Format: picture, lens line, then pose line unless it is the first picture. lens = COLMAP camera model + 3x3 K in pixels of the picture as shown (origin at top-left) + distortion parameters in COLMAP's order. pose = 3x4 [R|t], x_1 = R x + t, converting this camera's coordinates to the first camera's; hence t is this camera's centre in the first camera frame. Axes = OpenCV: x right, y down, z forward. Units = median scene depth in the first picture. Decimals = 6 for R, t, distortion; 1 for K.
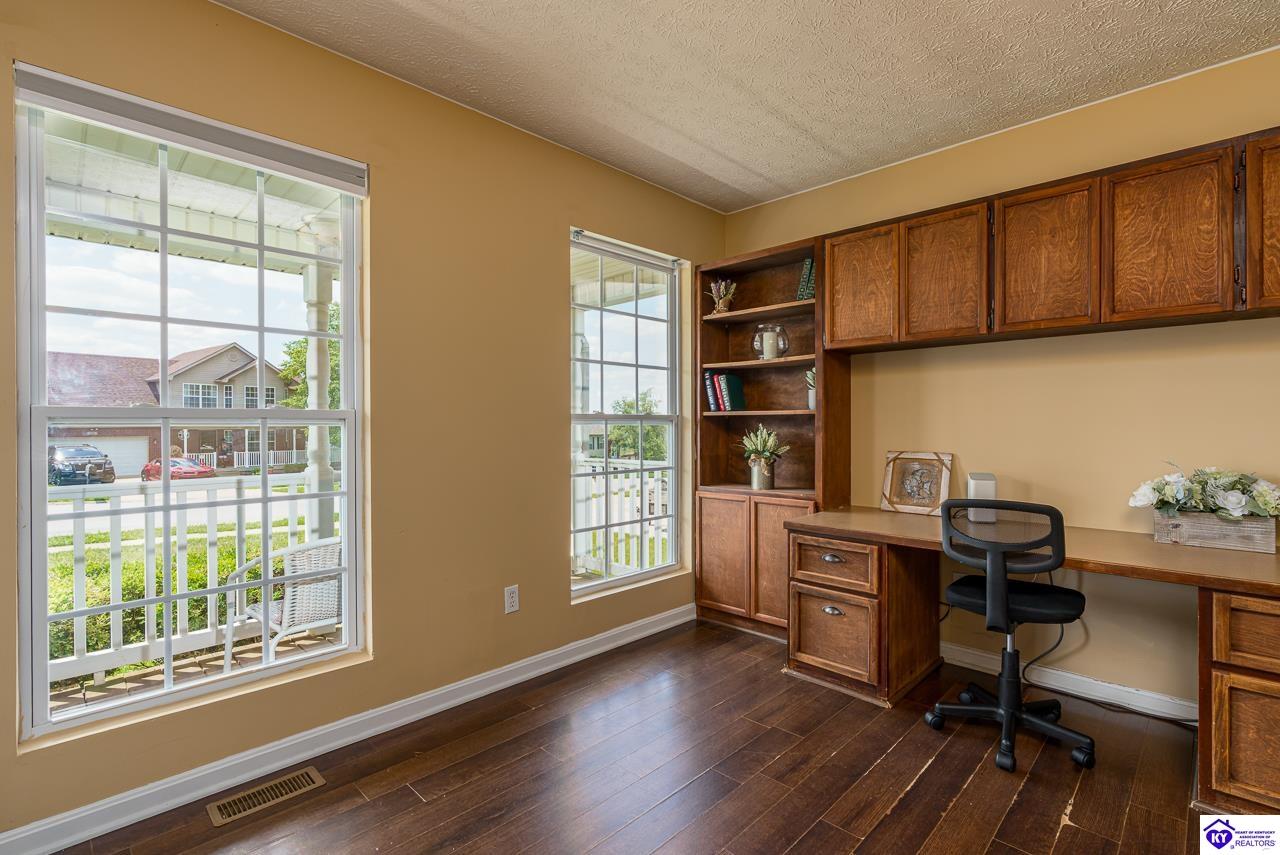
lens RADIAL K [[598.6, 0, 648.4], [0, 598.6, 427.8], [0, 0, 1]] dist [0.001476, 0.003098]
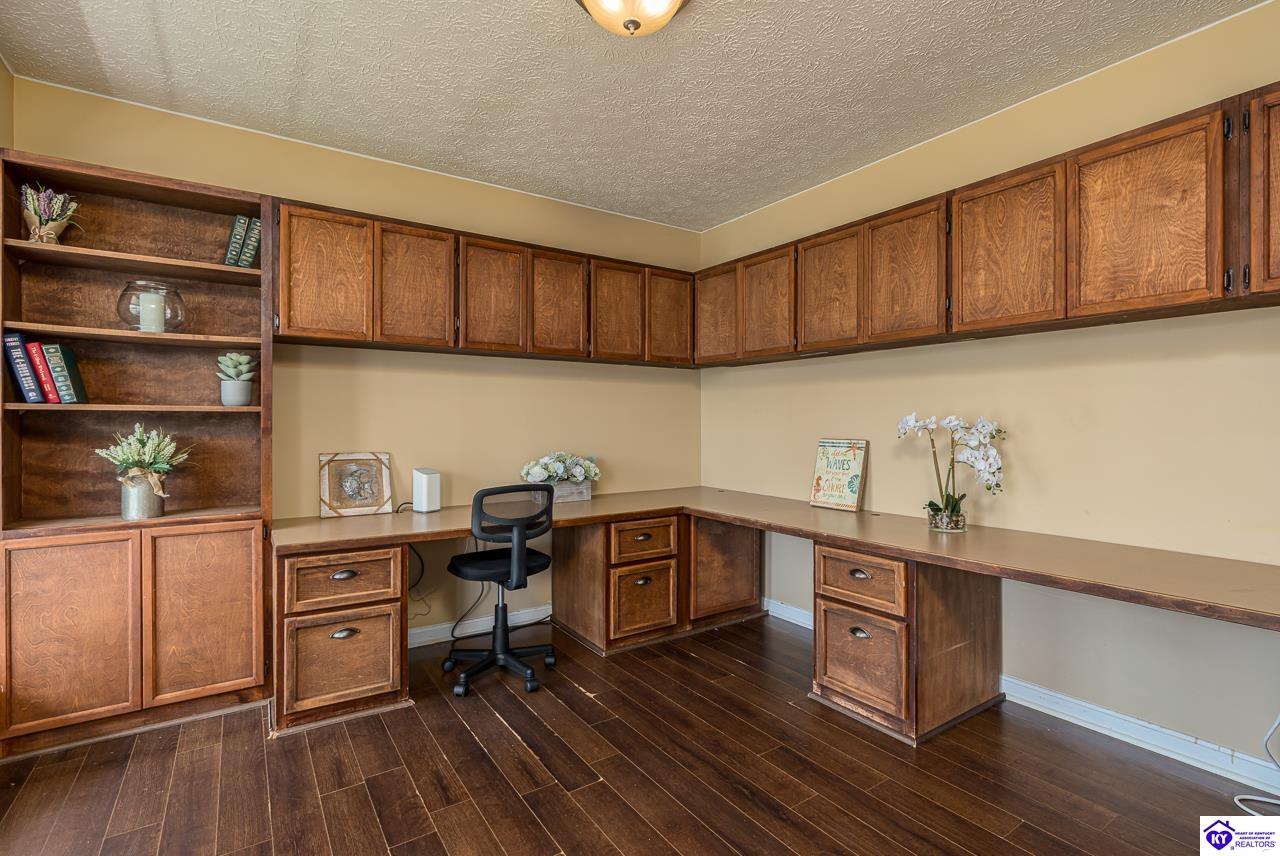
lens RADIAL K [[598.6, 0, 646.0], [0, 598.6, 424.9], [0, 0, 1]] dist [0.001476, 0.003098]
pose [[0.216120, -0.000286, 0.976367, -0.434587], [0.004600, 0.999989, -0.000725, -0.002686], [-0.976356, 0.004648, 0.216119, 0.339168]]
